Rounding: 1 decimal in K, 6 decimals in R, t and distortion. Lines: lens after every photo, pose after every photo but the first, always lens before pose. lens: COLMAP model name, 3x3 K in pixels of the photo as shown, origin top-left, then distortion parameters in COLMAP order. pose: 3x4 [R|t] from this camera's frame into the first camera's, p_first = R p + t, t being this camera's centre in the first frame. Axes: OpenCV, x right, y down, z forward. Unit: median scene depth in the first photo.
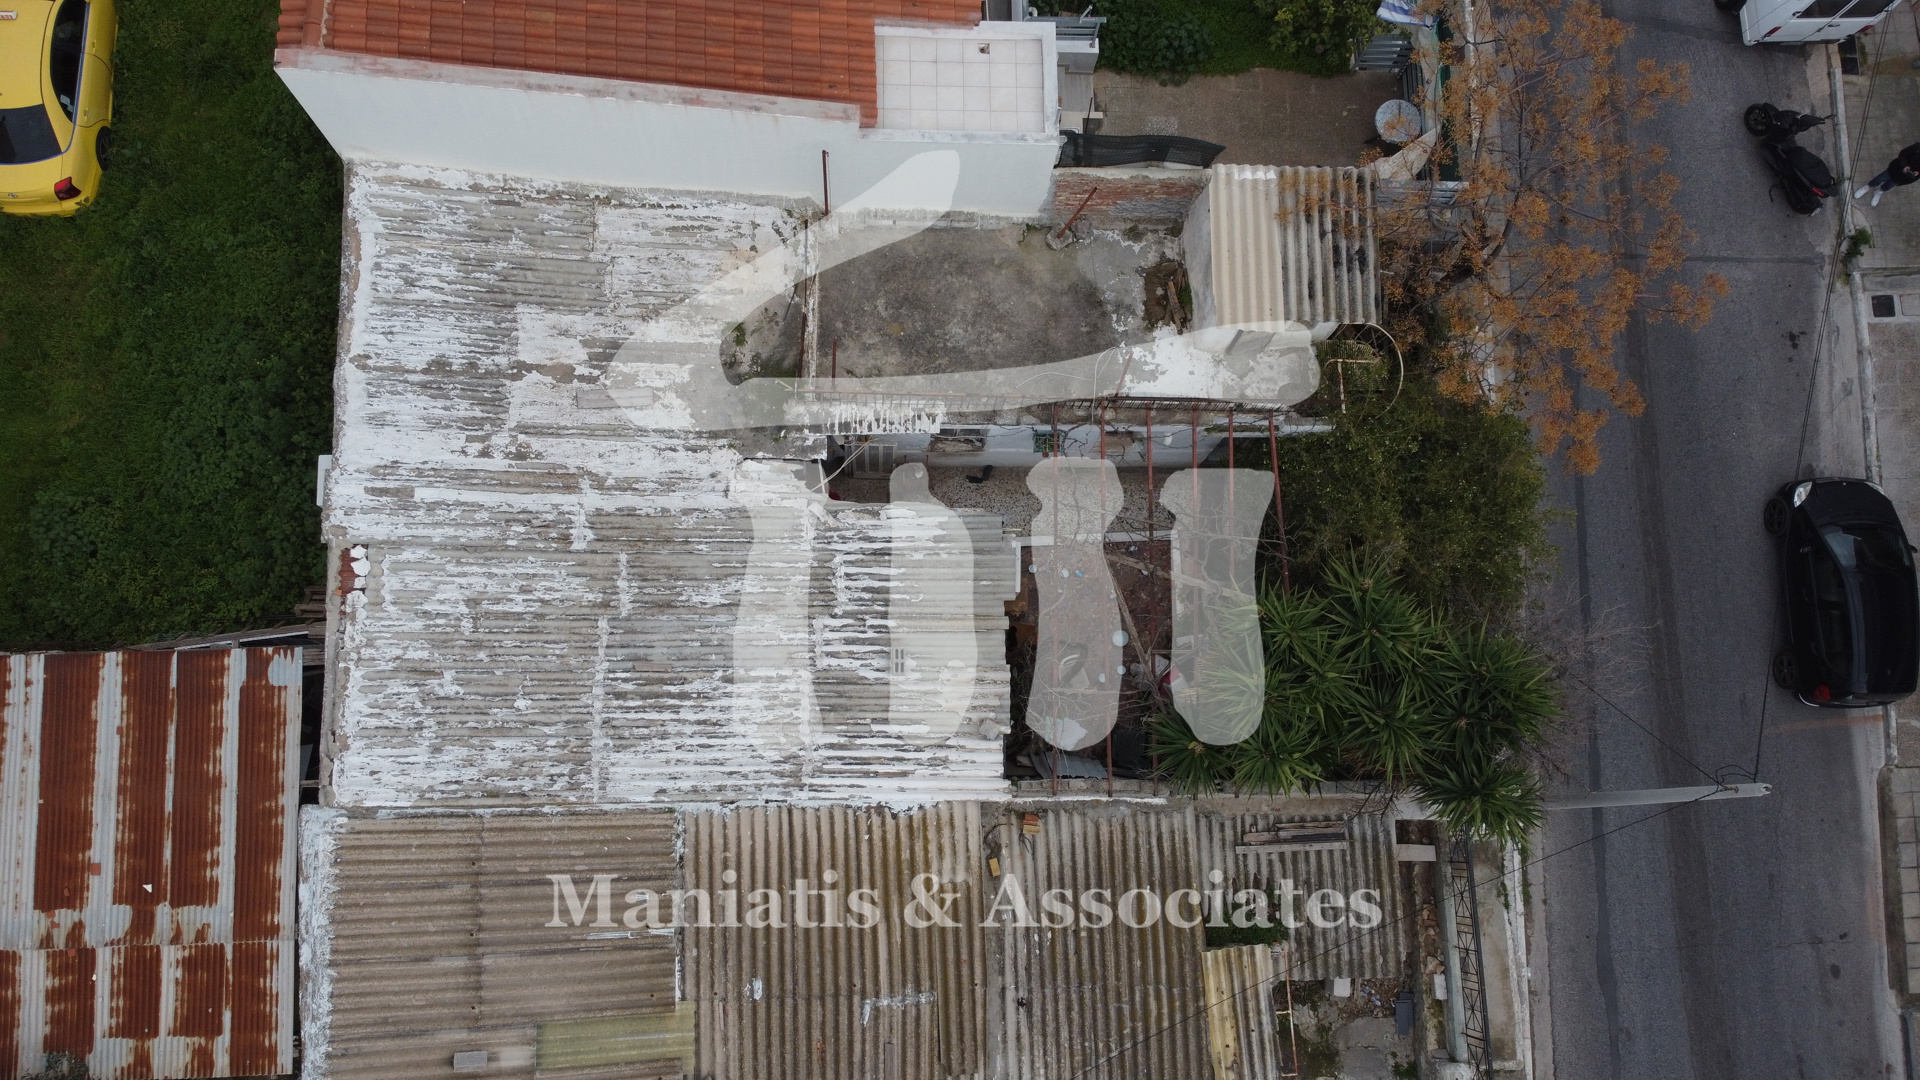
lens RADIAL K [[1421.5, 0, 953.7], [0, 1421.5, 538.0], [0, 0, 1]] dist [0.002633, -0.005503]
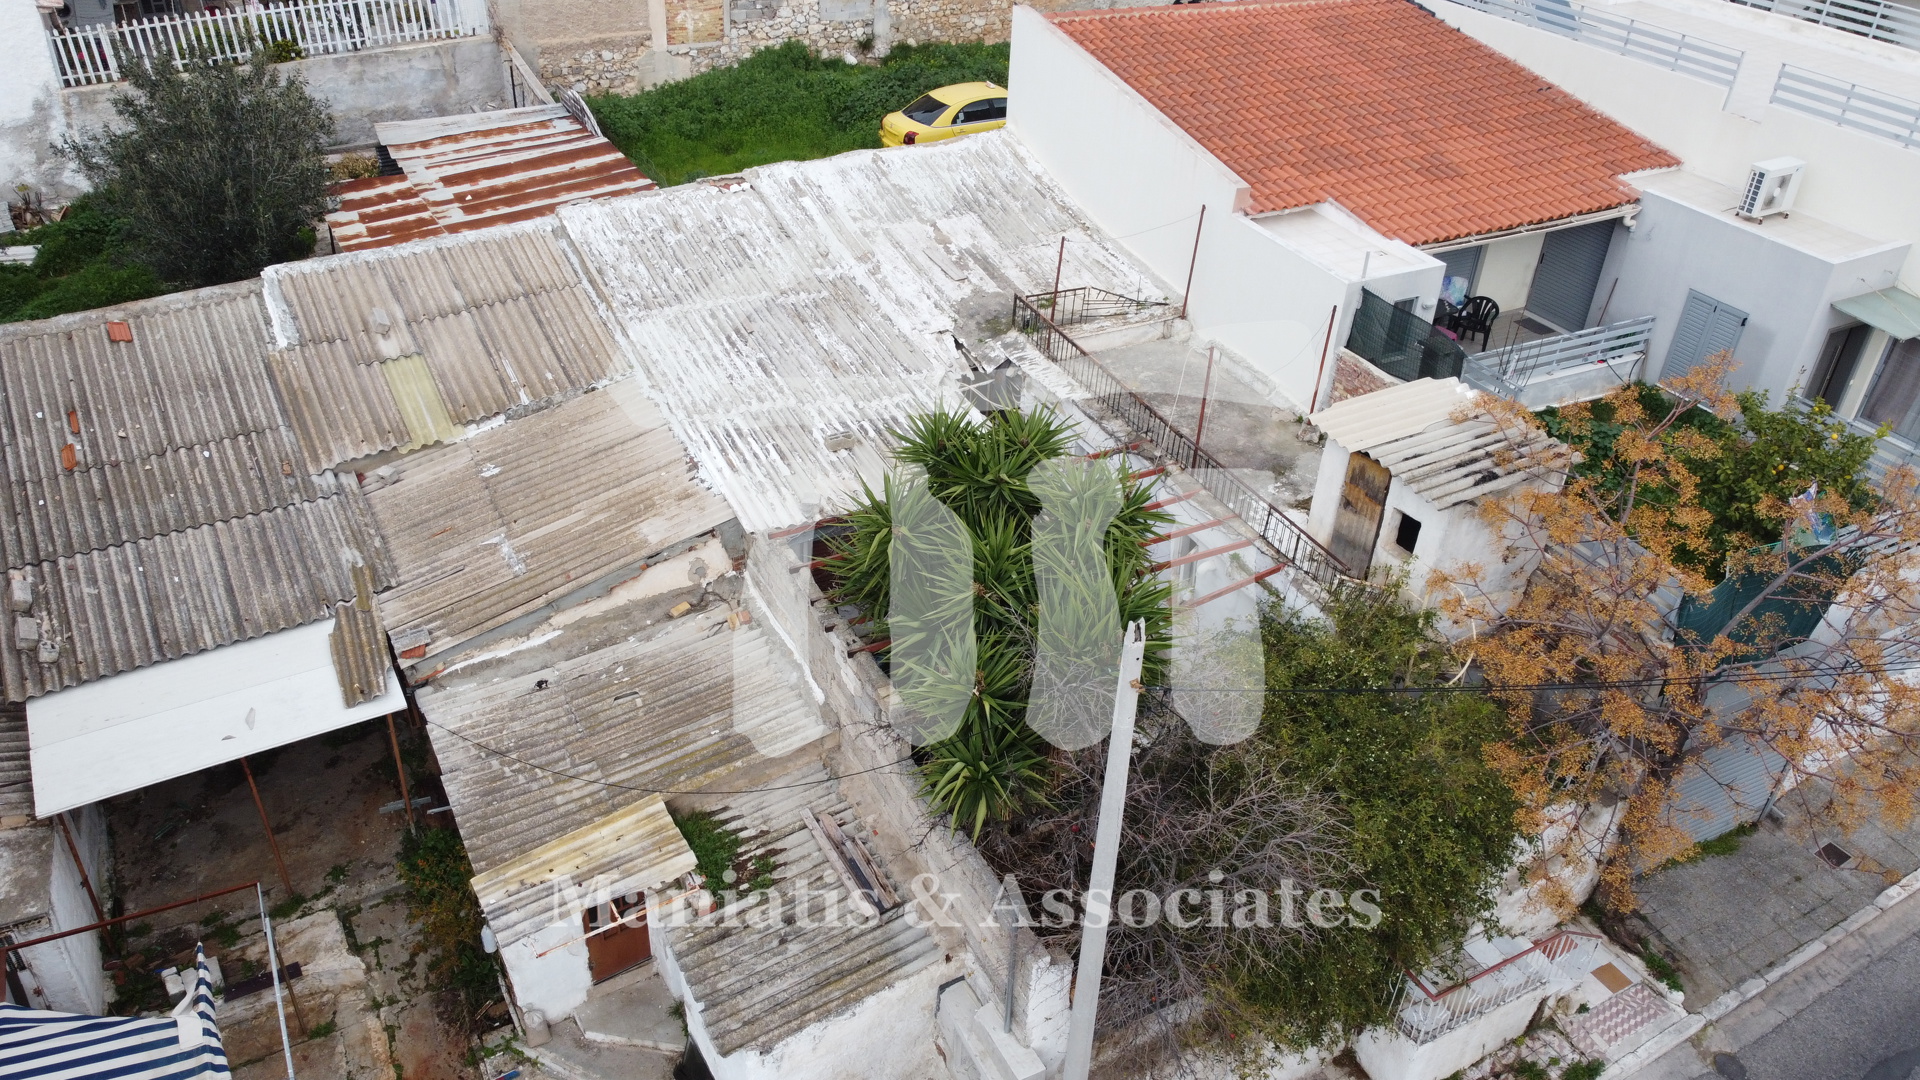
lens RADIAL K [[1421.5, 0, 976.5], [0, 1421.5, 536.7], [0, 0, 1]] dist [0.002633, -0.005503]
pose [[0.463660, 0.462813, -0.755529, 0.795626], [-0.869799, 0.400153, -0.288665, 0.320114], [0.168730, 0.791000, 0.588089, 0.485822]]
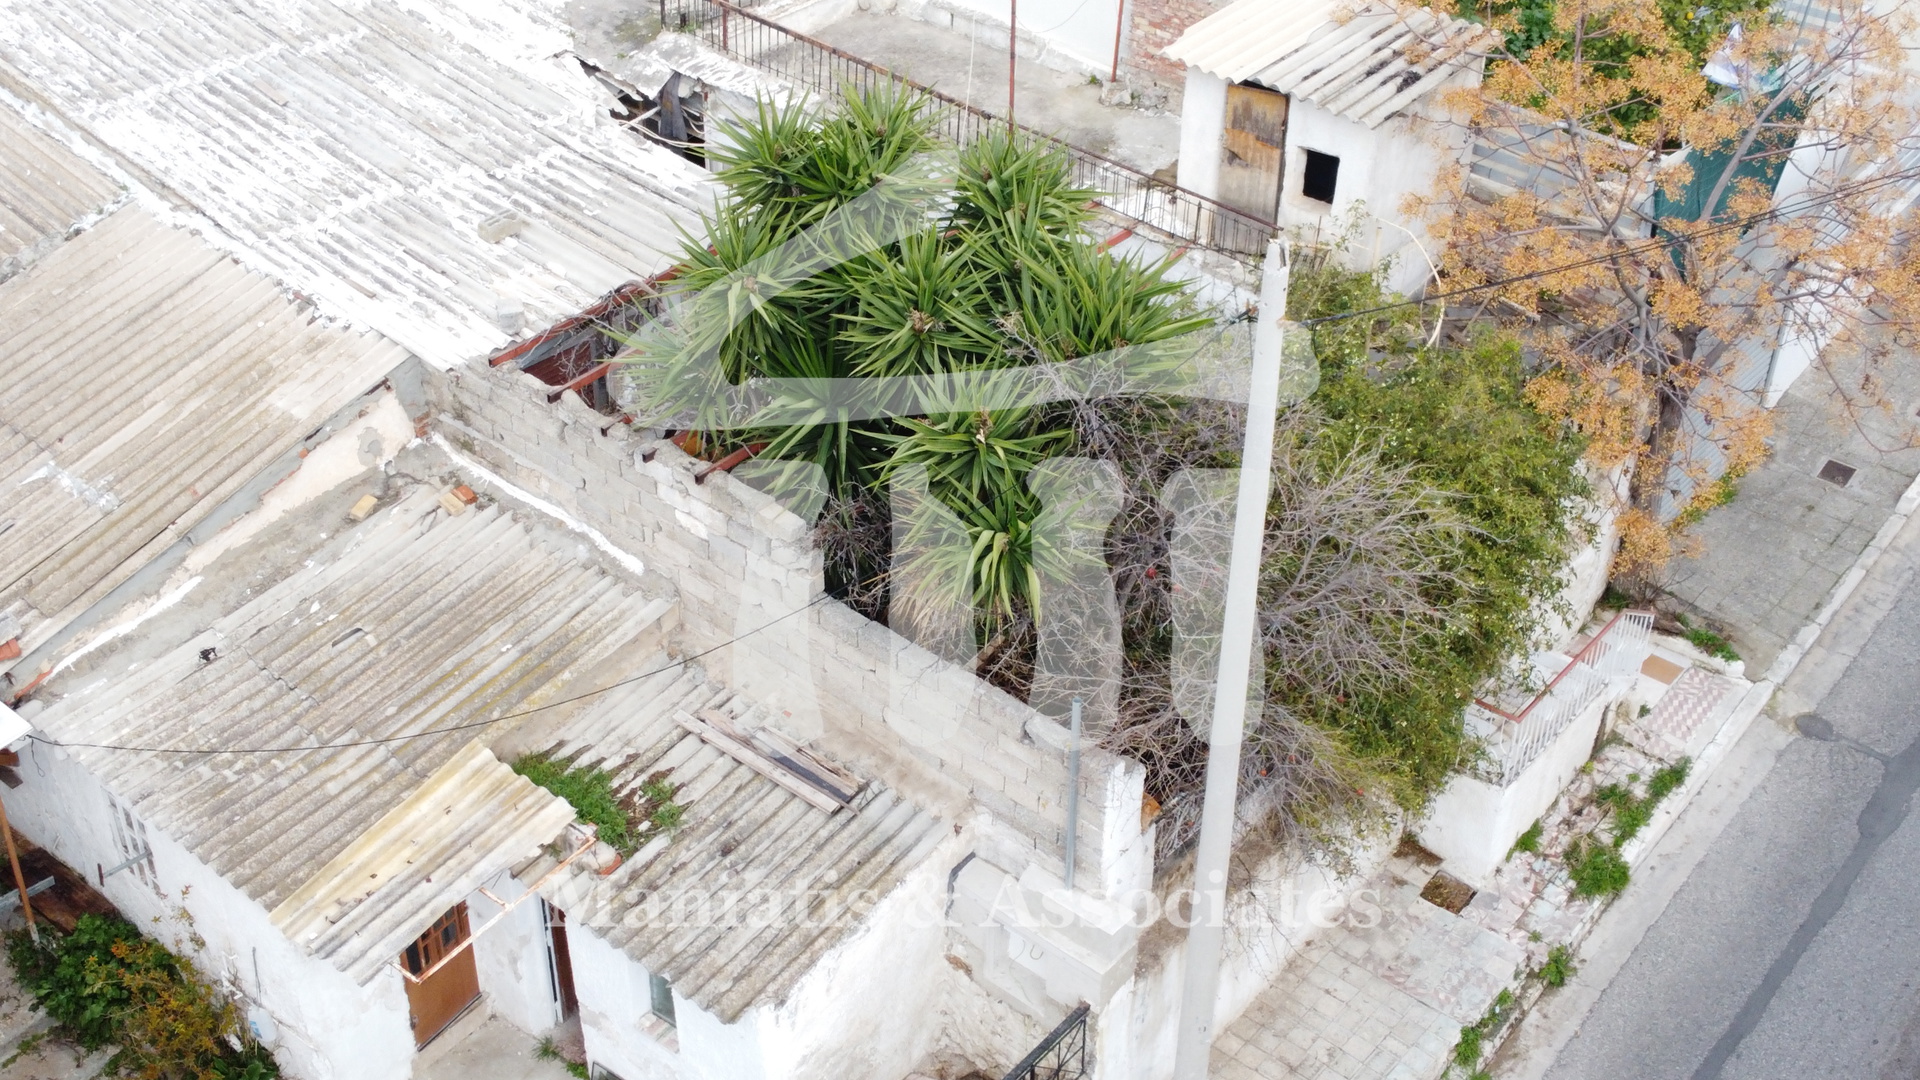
lens RADIAL K [[2256.4, 0, 964.9], [0, 2256.4, 530.8], [0, 0, 1]] dist [0.000924, 0.000000]
pose [[0.755382, 0.347585, -0.555502, 0.778969], [-0.634713, 0.598845, -0.488390, 0.560663], [0.162903, 0.721505, 0.672974, 0.421573]]
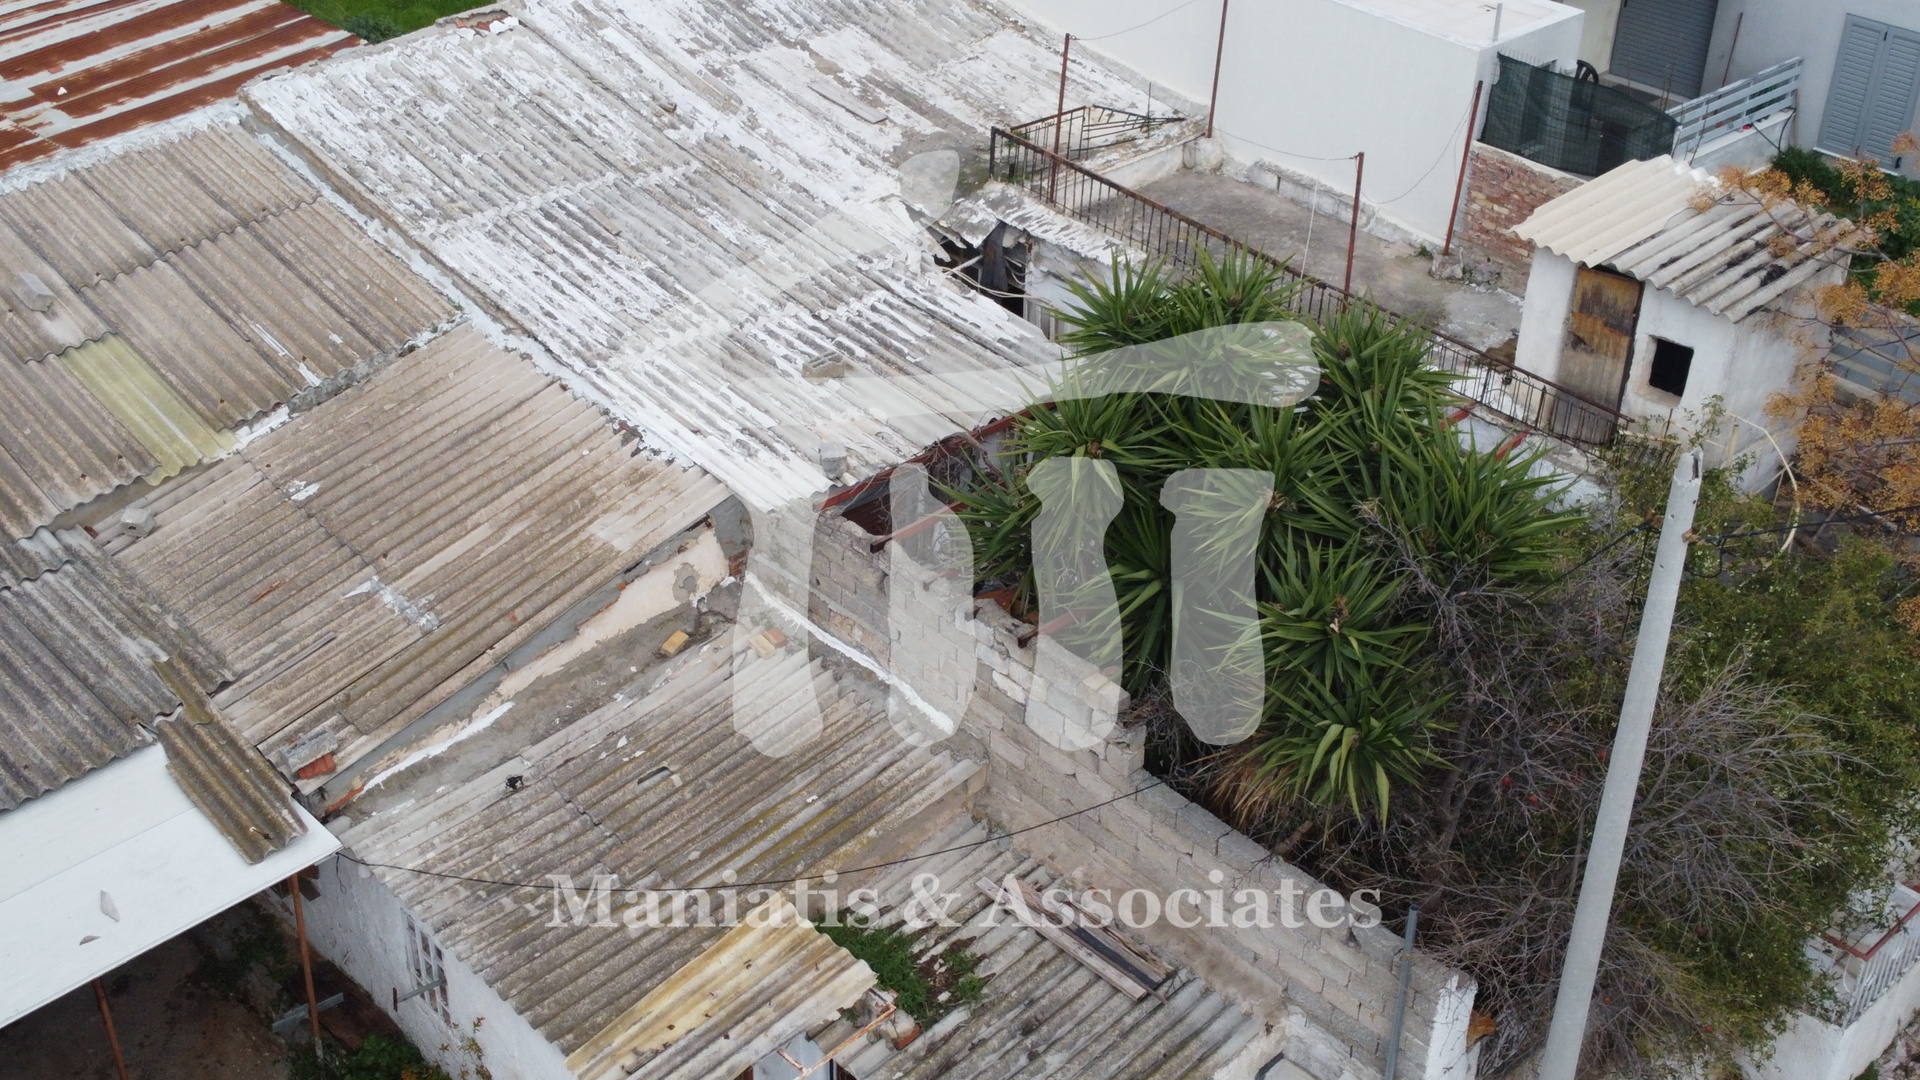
lens RADIAL K [[2256.4, 0, 982.7], [0, 2256.4, 547.5], [0, 0, 1]] dist [0.000924, 0.000000]
pose [[0.676652, 0.365654, -0.639093, 0.729639], [-0.716441, 0.527208, -0.456906, 0.569033], [0.169865, 0.767039, 0.618706, 0.420539]]
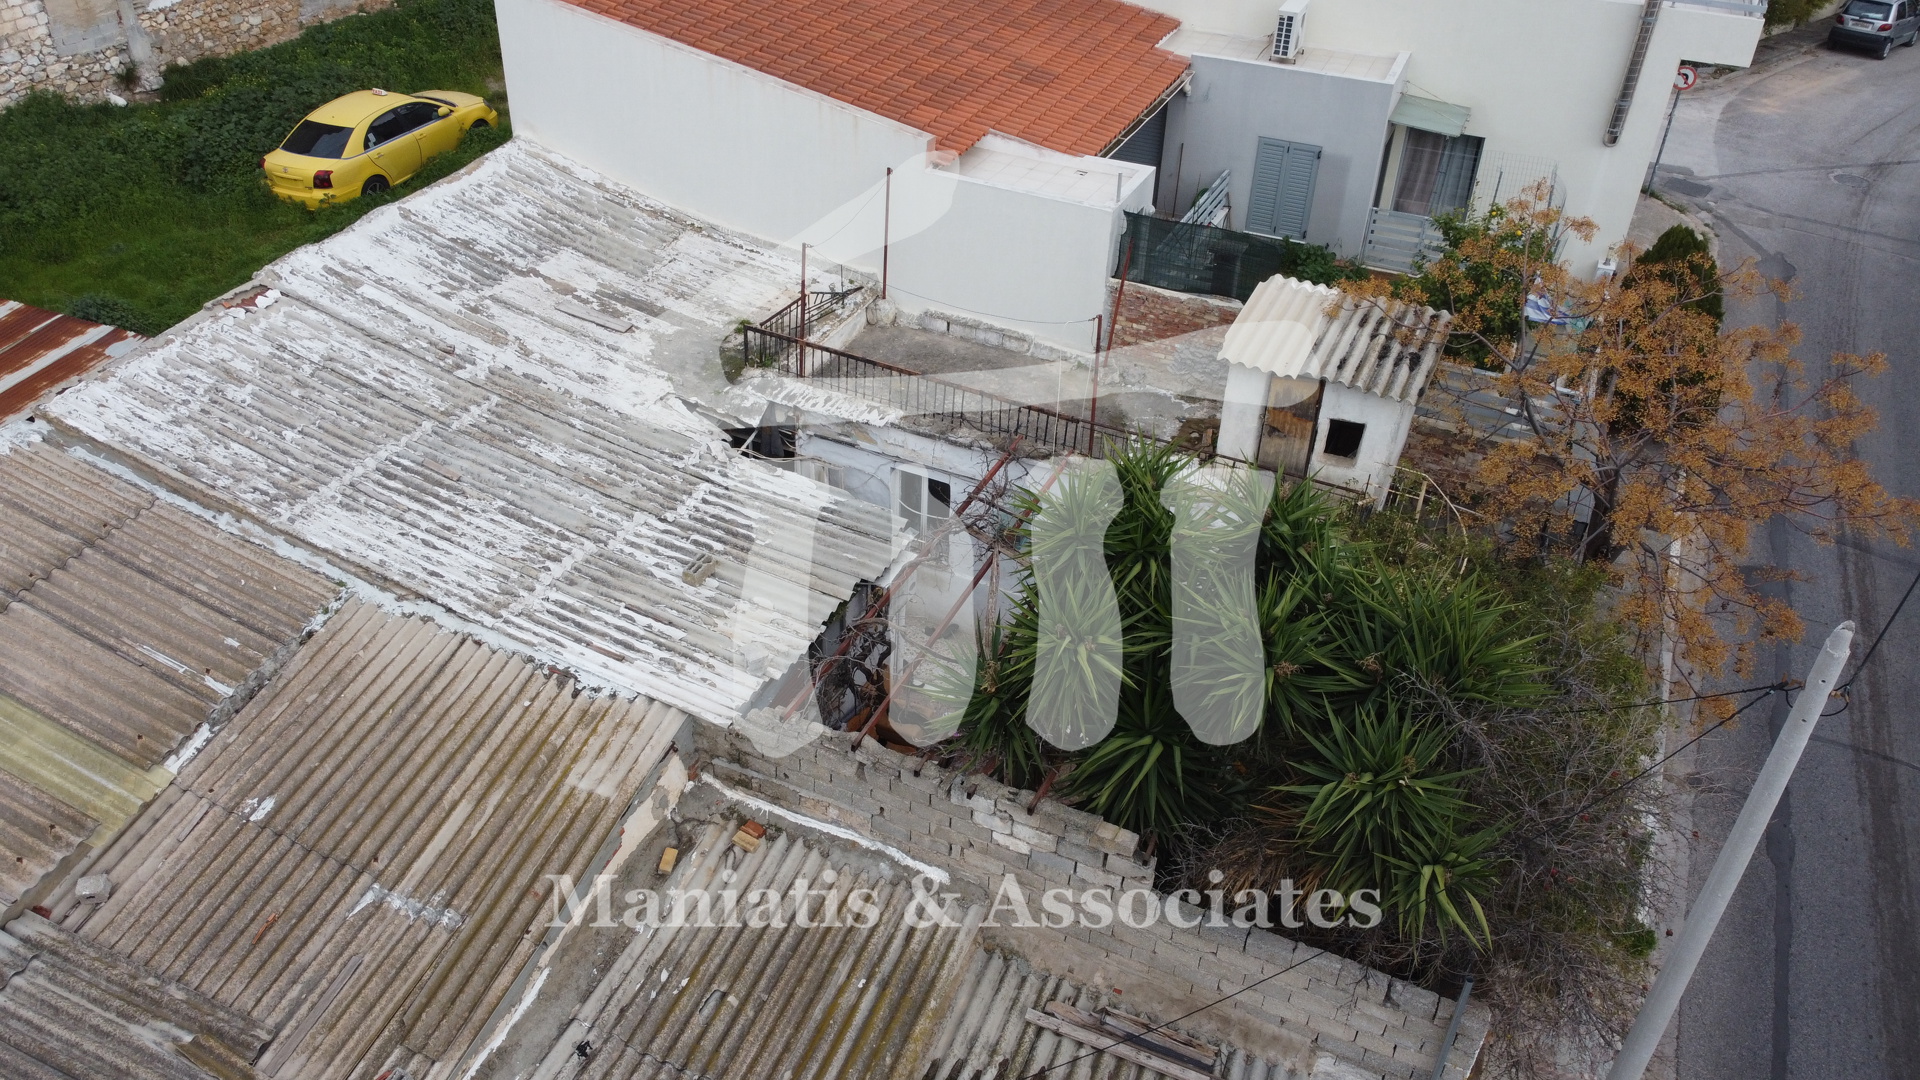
lens RADIAL K [[1421.5, 0, 954.6], [0, 1421.5, 541.0], [0, 0, 1]] dist [0.002633, -0.005503]
pose [[0.906632, 0.224904, -0.356982, 0.364675], [-0.409093, 0.675629, -0.613325, 0.499465], [0.103248, 0.702099, 0.704554, 0.458112]]
